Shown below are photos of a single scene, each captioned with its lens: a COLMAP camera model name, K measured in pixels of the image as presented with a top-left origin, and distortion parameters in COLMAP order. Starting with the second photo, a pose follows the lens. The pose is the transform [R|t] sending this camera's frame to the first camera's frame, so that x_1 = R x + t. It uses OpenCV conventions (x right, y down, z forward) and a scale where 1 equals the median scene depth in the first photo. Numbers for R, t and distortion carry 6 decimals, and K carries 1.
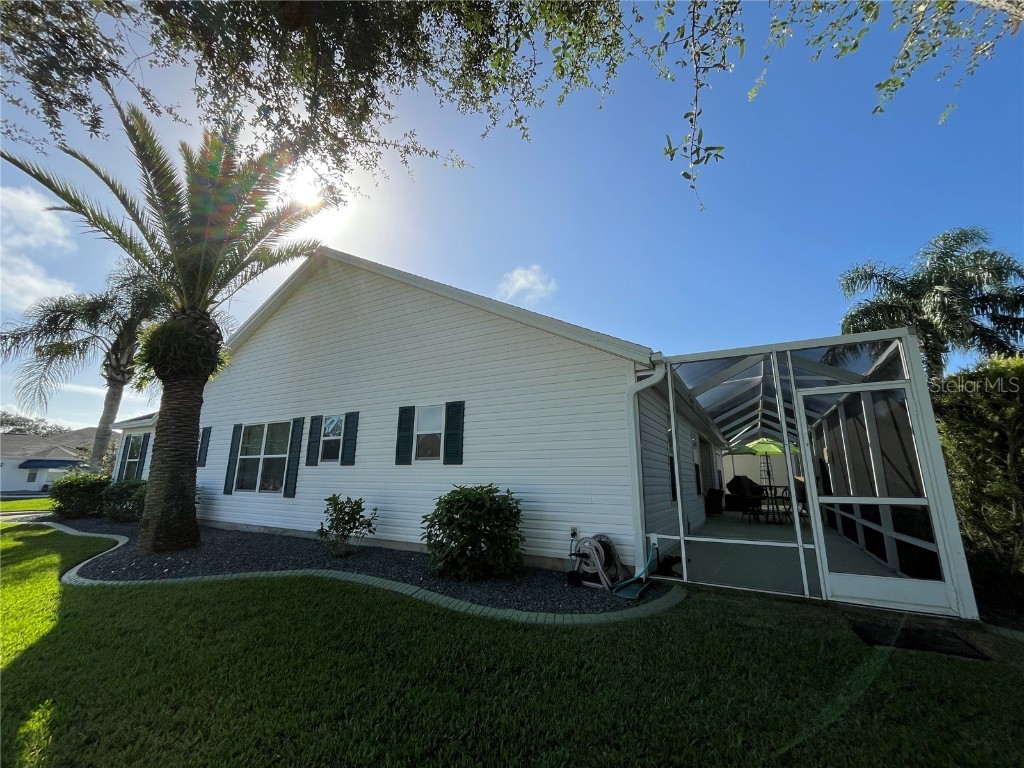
lens RADIAL K [[419.3, 0, 507.3], [0, 419.3, 382.8], [0, 0, 1]] dist [-0.007157, 0.001760]
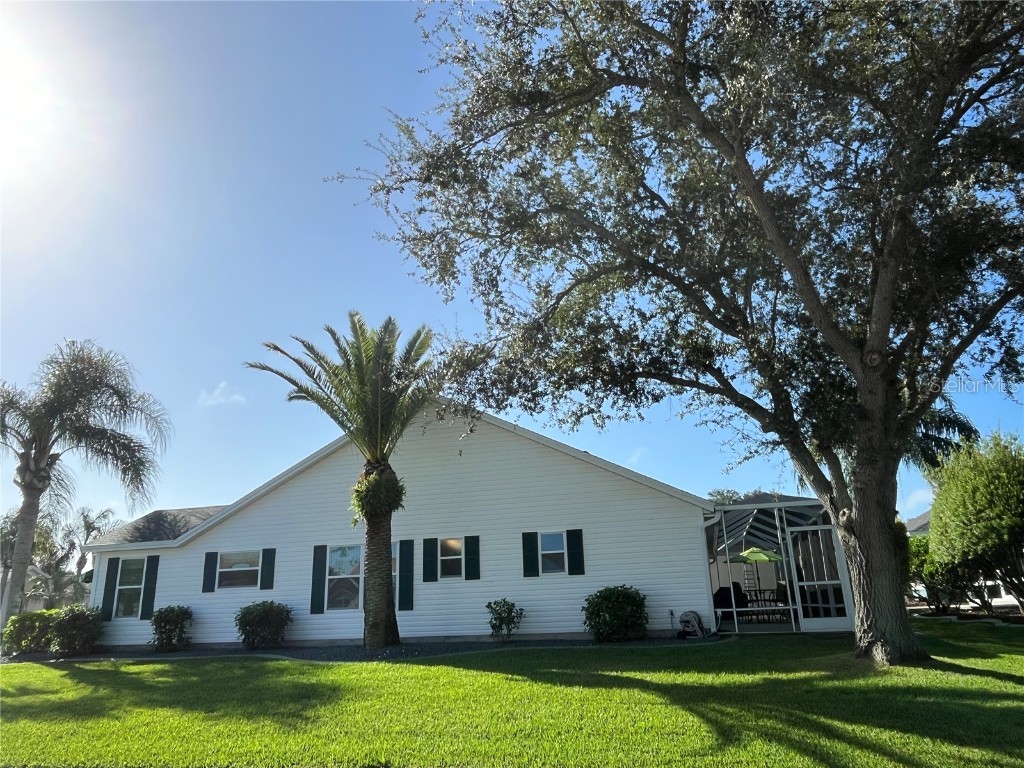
lens RADIAL K [[714.2, 0, 509.5], [0, 714.2, 385.0], [0, 0, 1]] dist [-0.011303, 0.006933]
pose [[0.964324, 0.040372, 0.261629, -1.017079], [-0.017991, 0.996012, -0.087385, -0.233458], [-0.264113, 0.079561, 0.961205, -1.331460]]
